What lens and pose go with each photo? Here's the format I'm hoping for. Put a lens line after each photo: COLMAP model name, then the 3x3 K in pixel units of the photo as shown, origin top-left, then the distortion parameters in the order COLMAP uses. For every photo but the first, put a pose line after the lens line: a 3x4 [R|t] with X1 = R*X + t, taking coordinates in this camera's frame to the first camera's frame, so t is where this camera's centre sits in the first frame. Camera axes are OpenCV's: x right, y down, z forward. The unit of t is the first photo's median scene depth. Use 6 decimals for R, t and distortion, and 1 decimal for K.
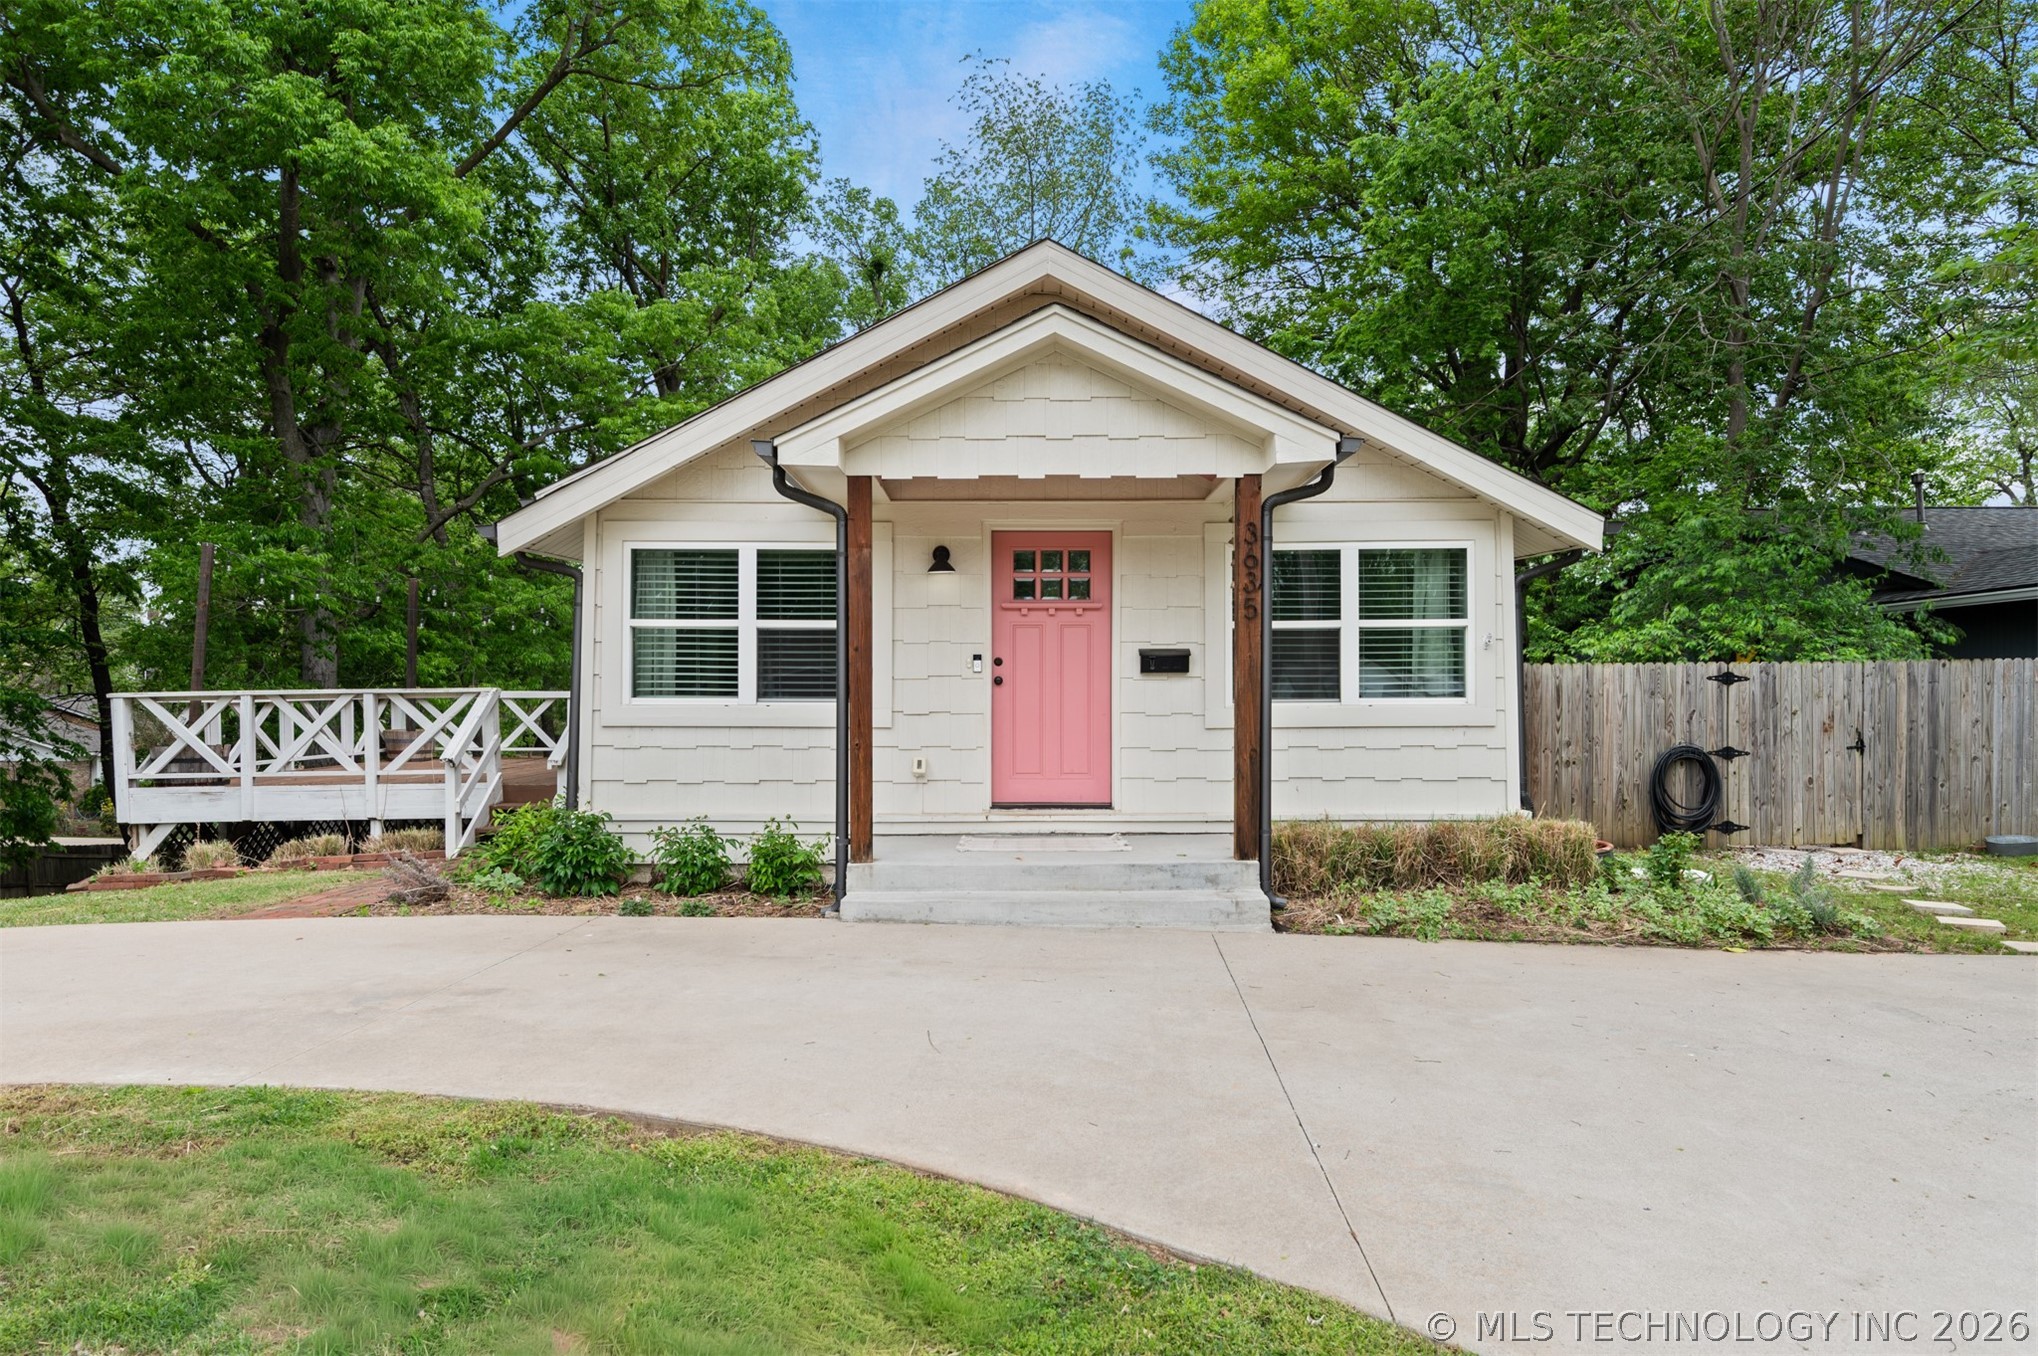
lens RADIAL K [[1118.6, 0, 1003.1], [0, 1118.6, 675.6], [0, 0, 1]] dist [-0.006304, 0.000280]
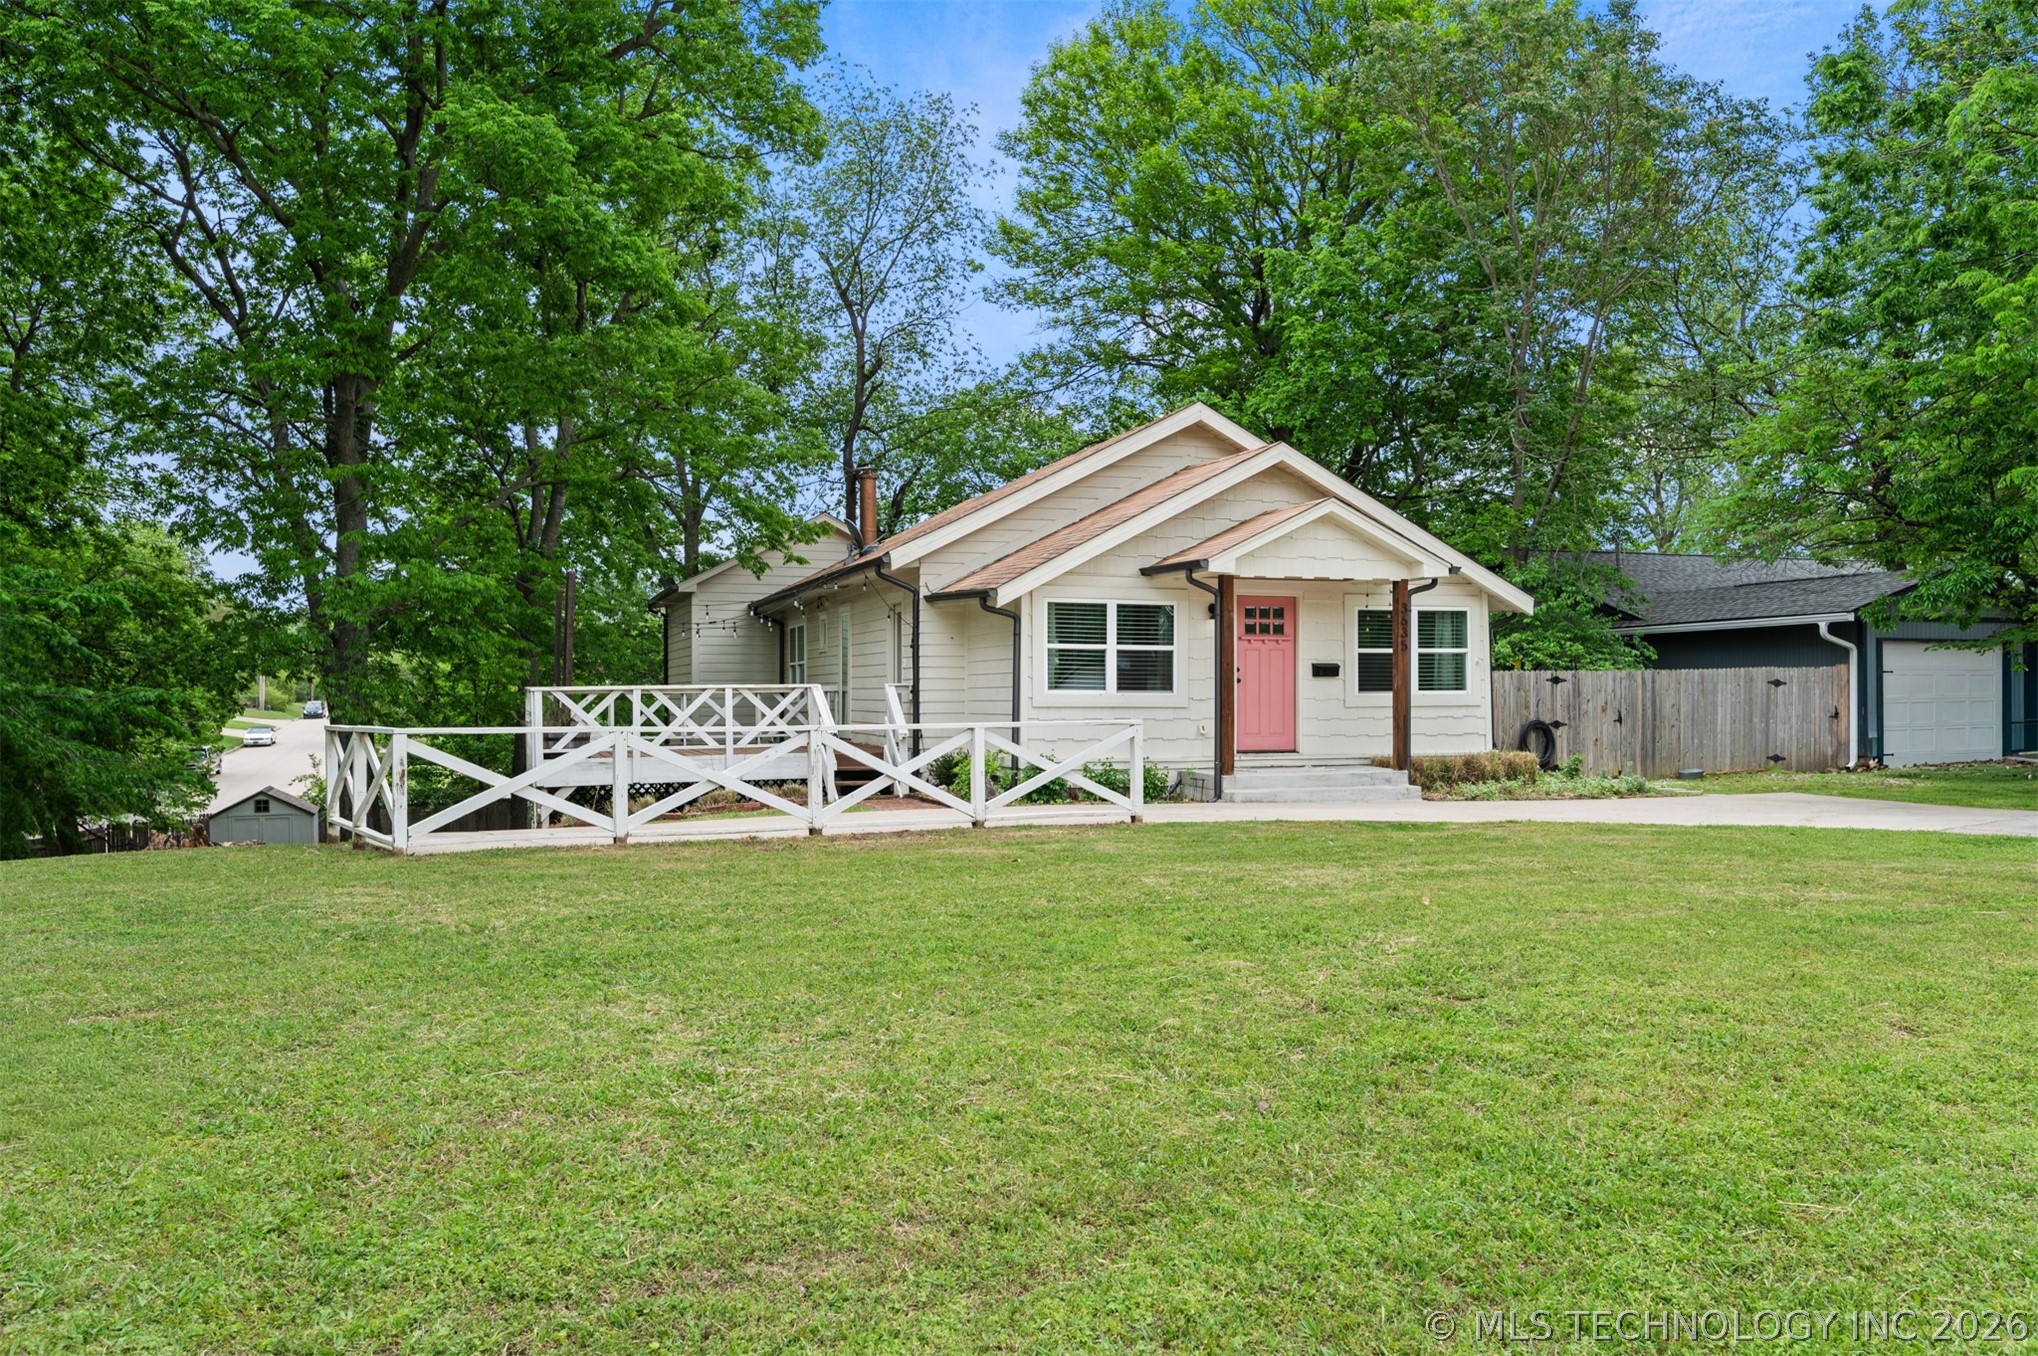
lens RADIAL K [[1406.8, 0, 1014.4], [0, 1406.8, 676.9], [0, 0, 1]] dist [-0.008177, -0.000643]
pose [[0.949067, 0.004992, 0.315035, -1.029738], [-0.007200, 0.999957, 0.005847, -0.011736], [-0.314992, -0.007817, 0.949062, -0.982713]]
